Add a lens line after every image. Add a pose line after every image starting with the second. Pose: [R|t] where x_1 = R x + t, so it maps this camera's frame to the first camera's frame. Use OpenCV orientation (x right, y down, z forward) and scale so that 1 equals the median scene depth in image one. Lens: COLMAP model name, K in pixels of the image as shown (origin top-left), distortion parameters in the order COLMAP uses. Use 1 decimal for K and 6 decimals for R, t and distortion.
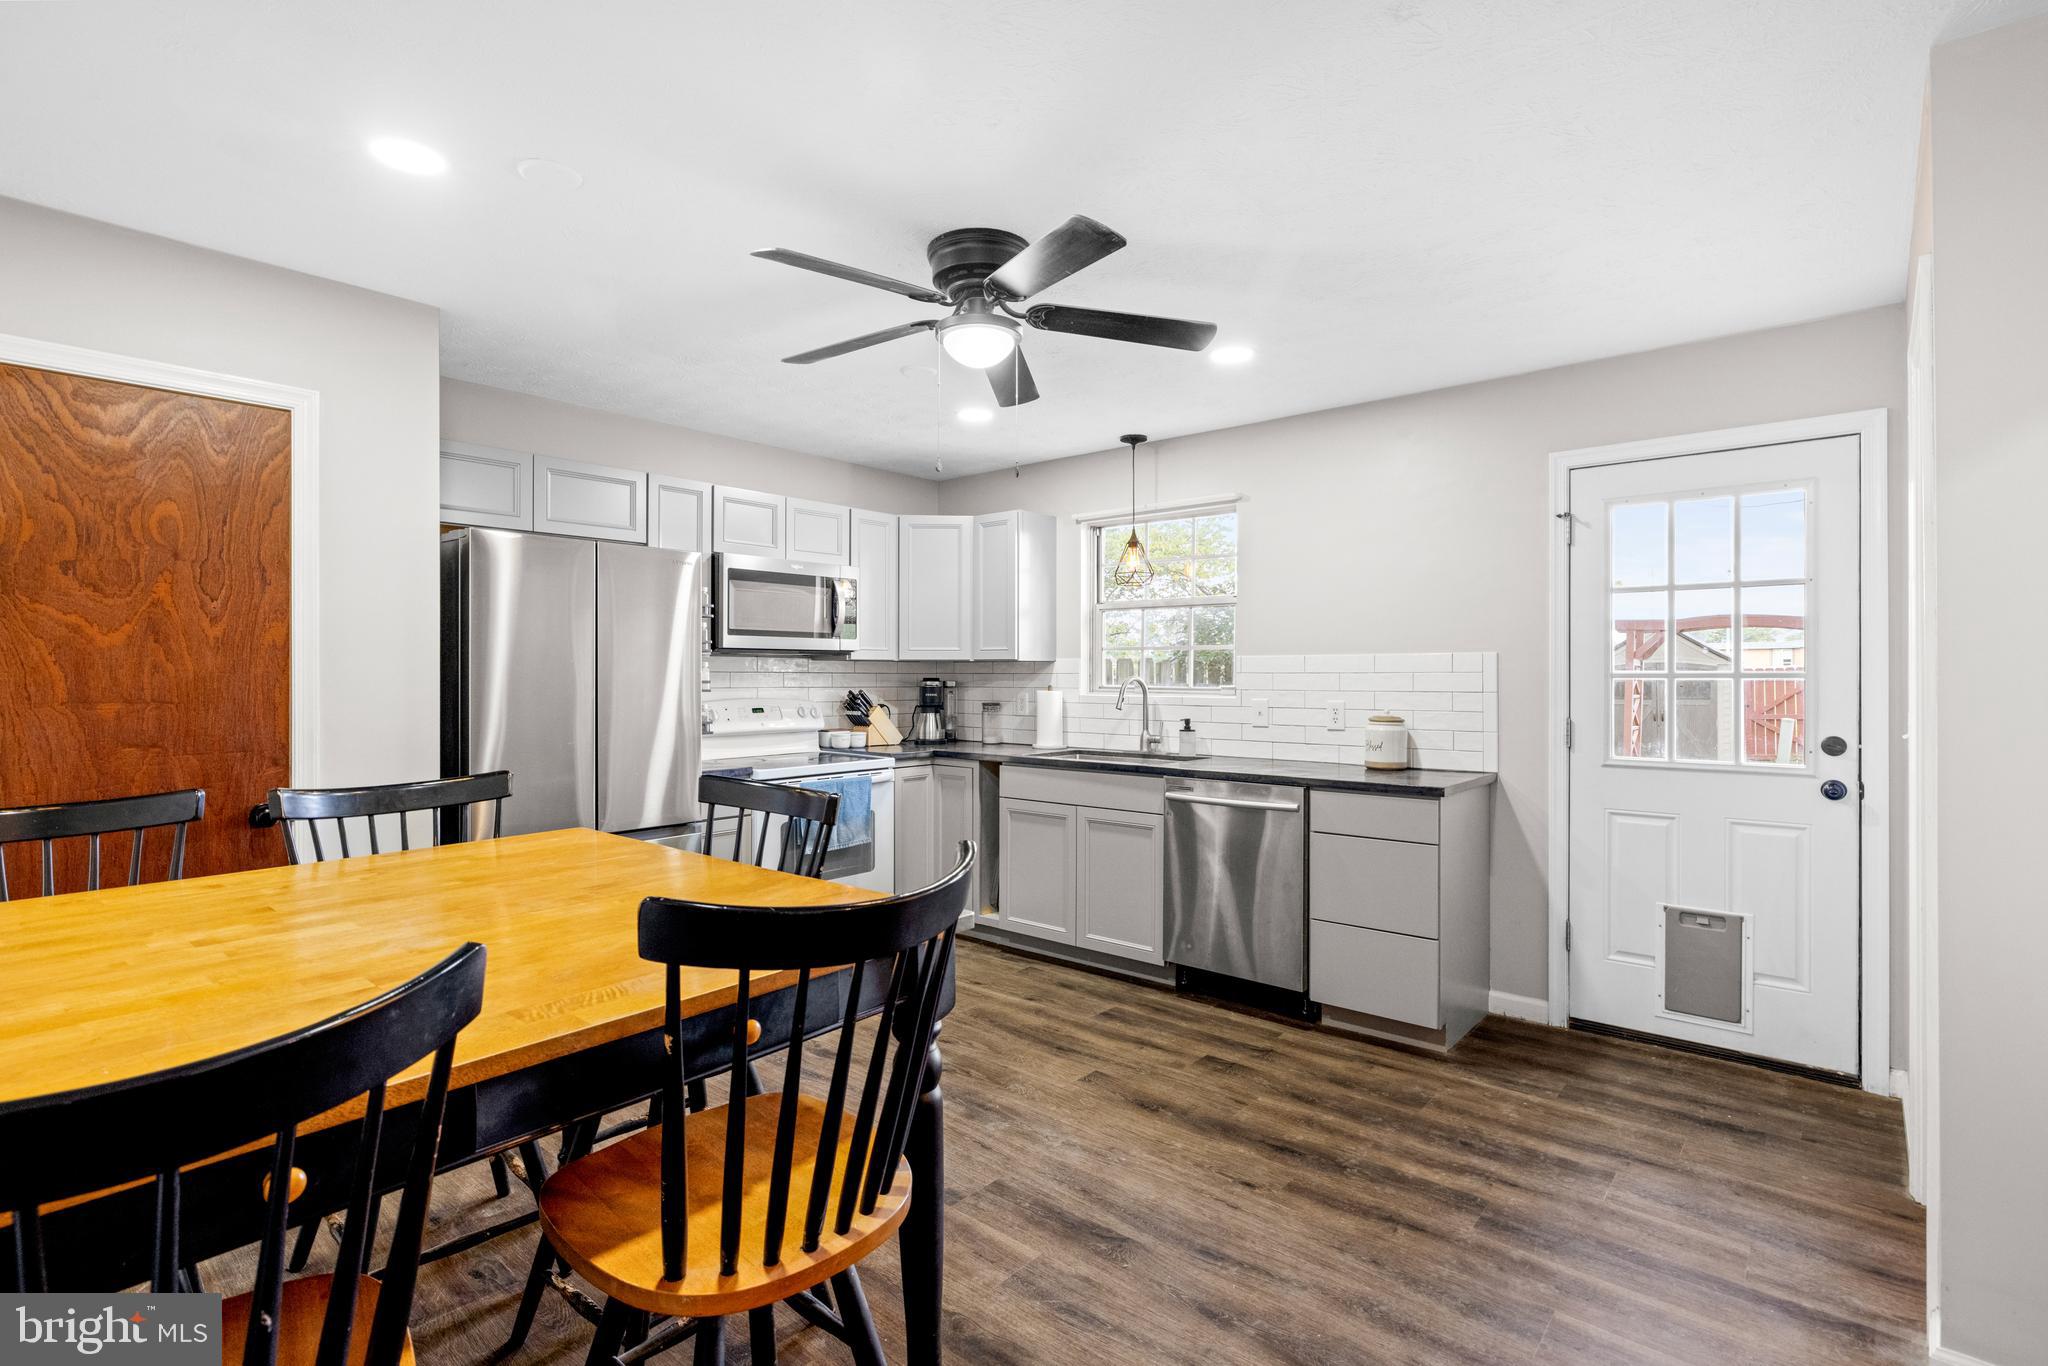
lens RADIAL K [[960.6, 0, 1024.0], [0, 960.6, 683.0], [0, 0, 1]] dist [-0.000781, -0.000065]
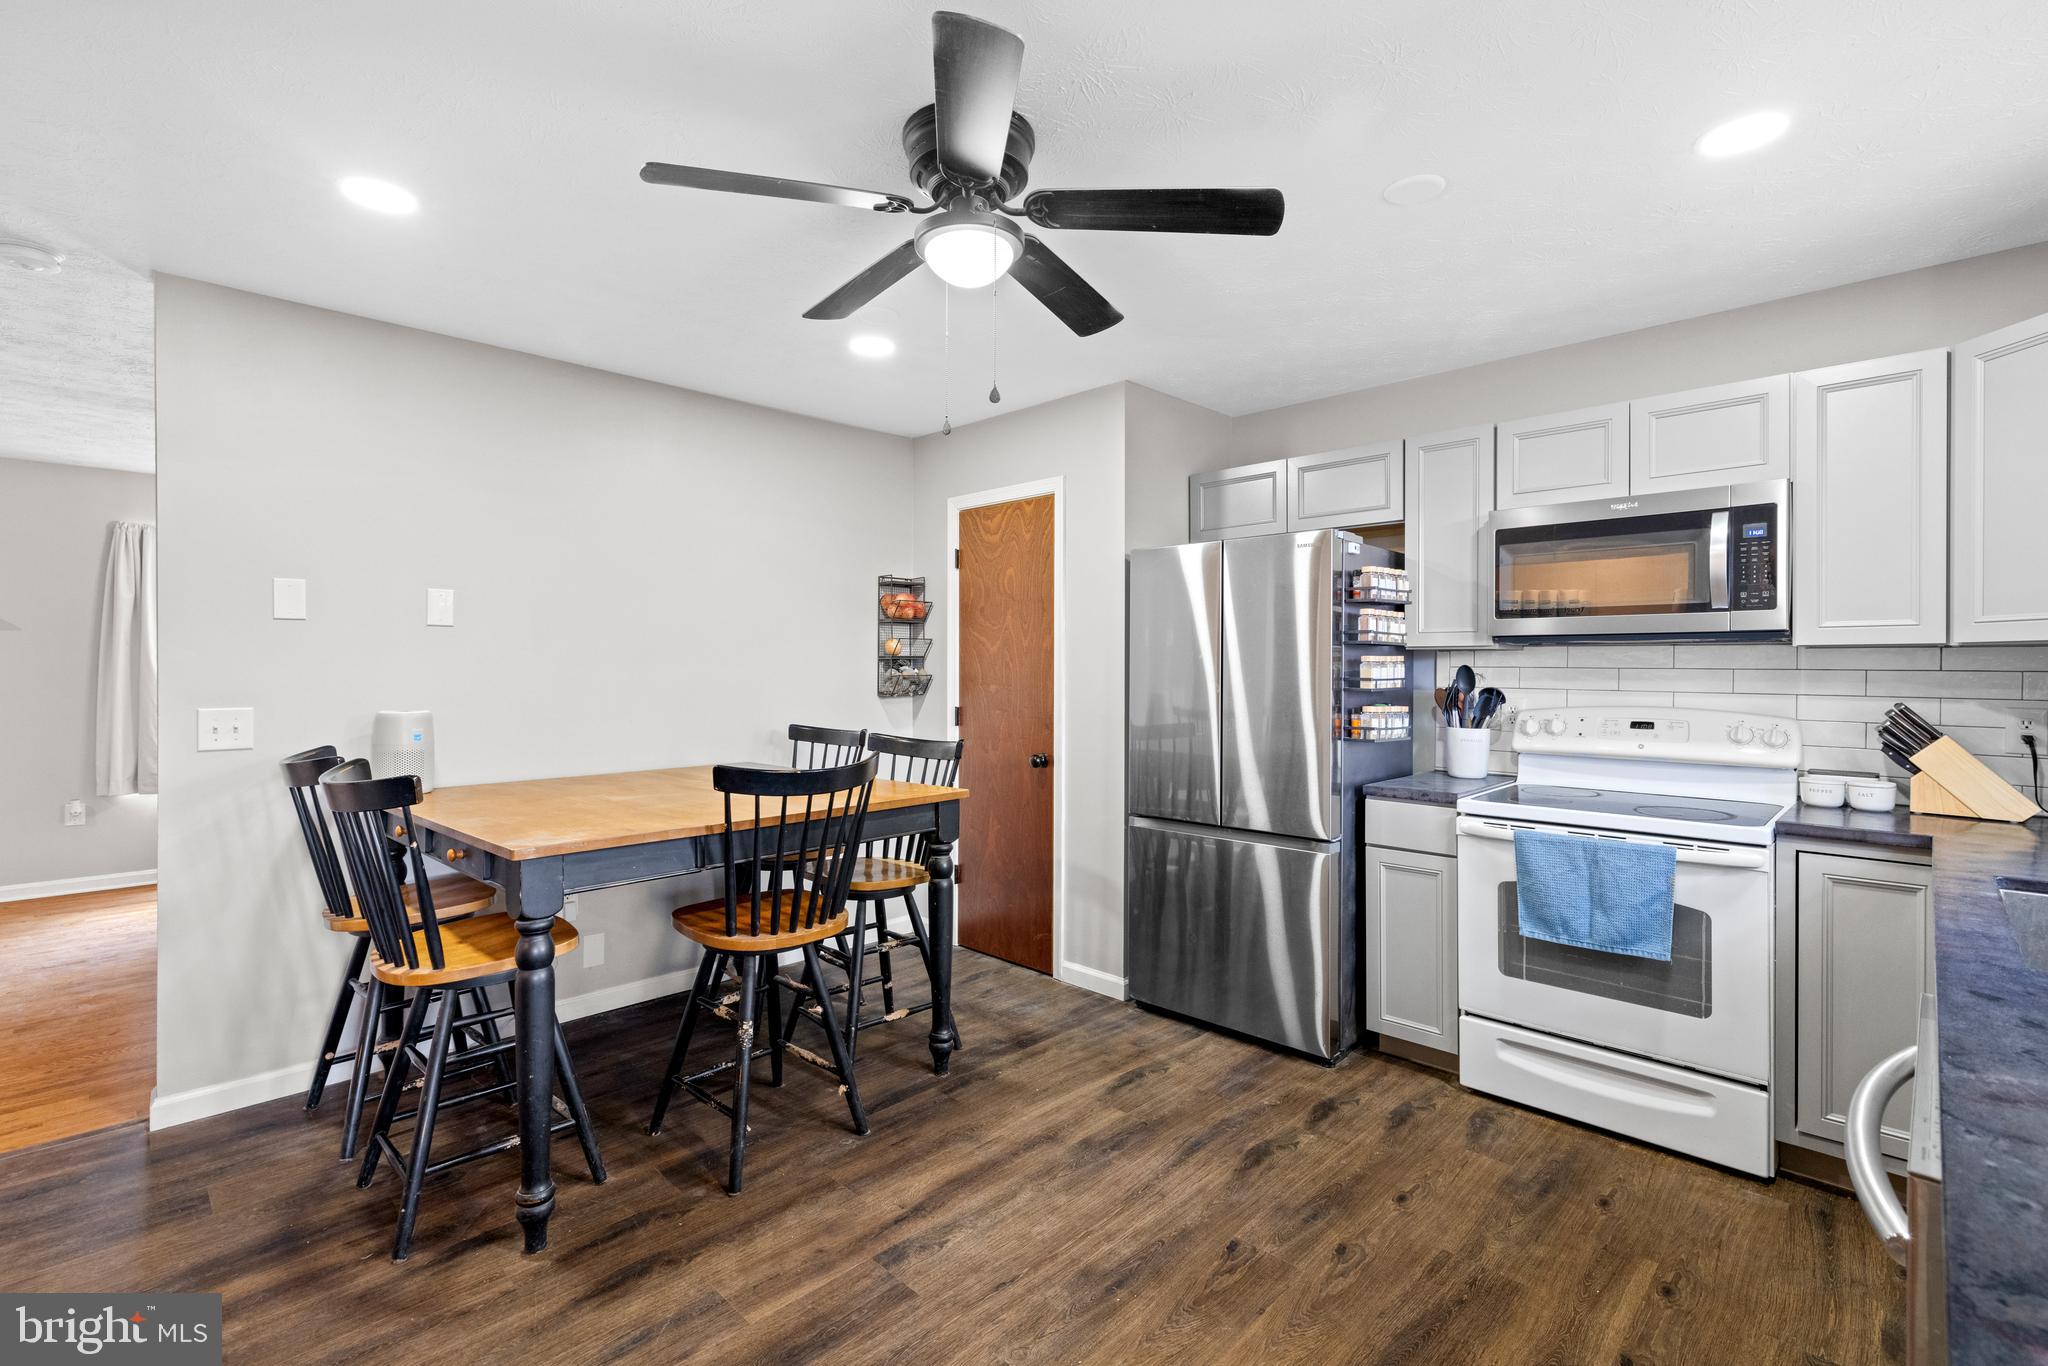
lens RADIAL K [[918.2, 0, 1024.0], [0, 918.2, 683.0], [0, 0, 1]] dist [0.002745, 0.000483]
pose [[-0.066670, 0.013608, -0.997682, 0.407797], [-0.013911, 0.999797, 0.014566, -0.004662], [0.997678, 0.014850, -0.066467, 0.633512]]
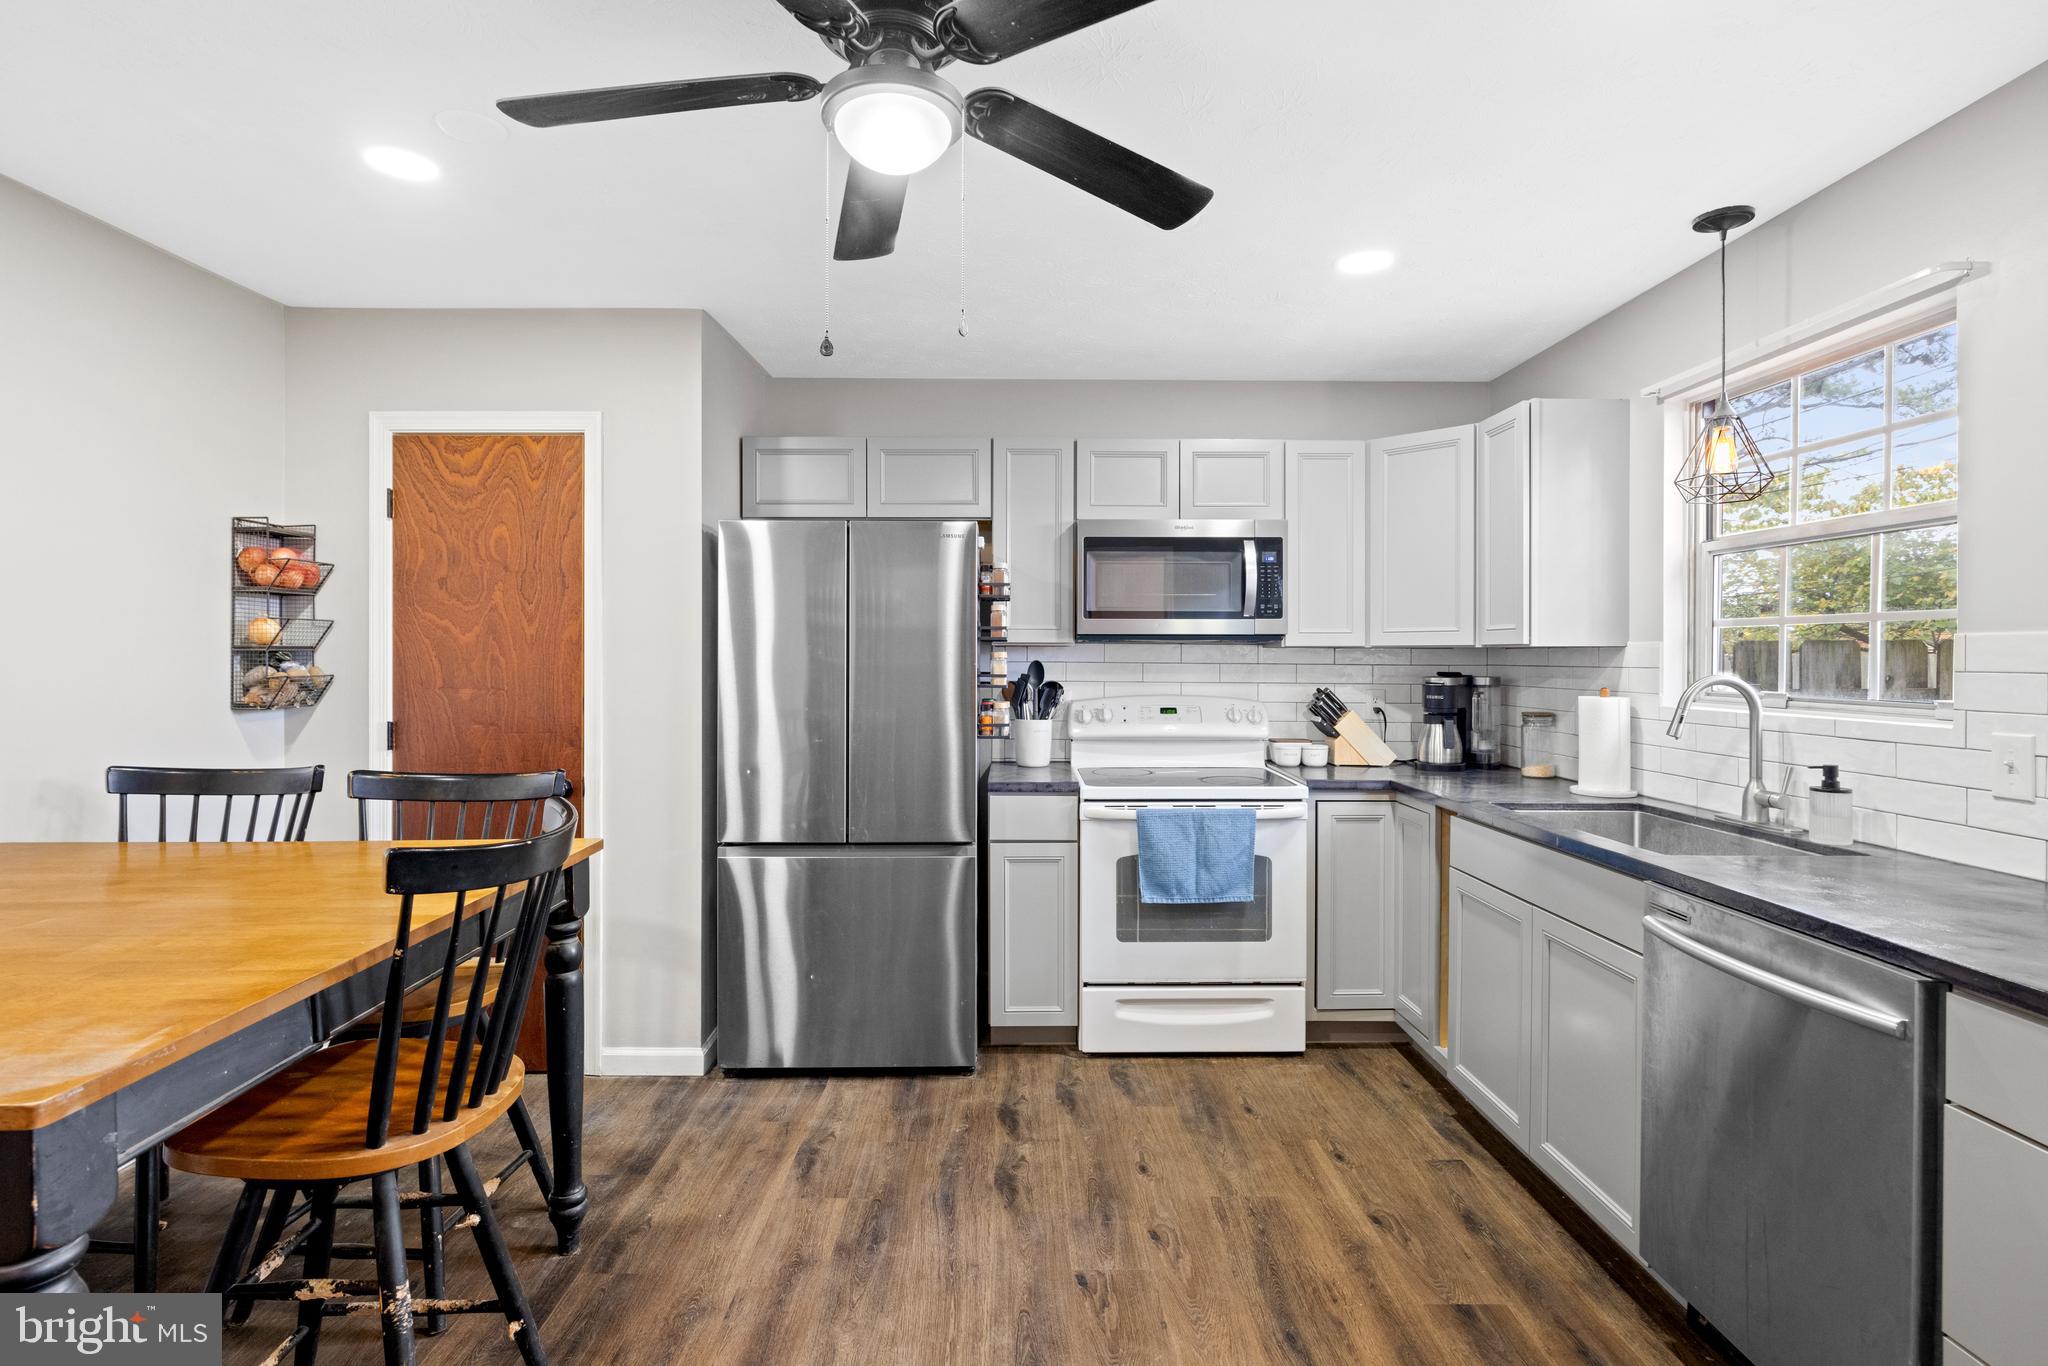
lens RADIAL K [[984.1, 0, 1023.3], [0, 984.1, 667.3], [0, 0, 1]] dist [-0.010085, 0.000458]
pose [[0.658499, 0.008235, -0.752536, 0.272932], [-0.009278, 0.999953, 0.002824, -0.009420], [0.752524, 0.005123, 0.658545, 0.378953]]
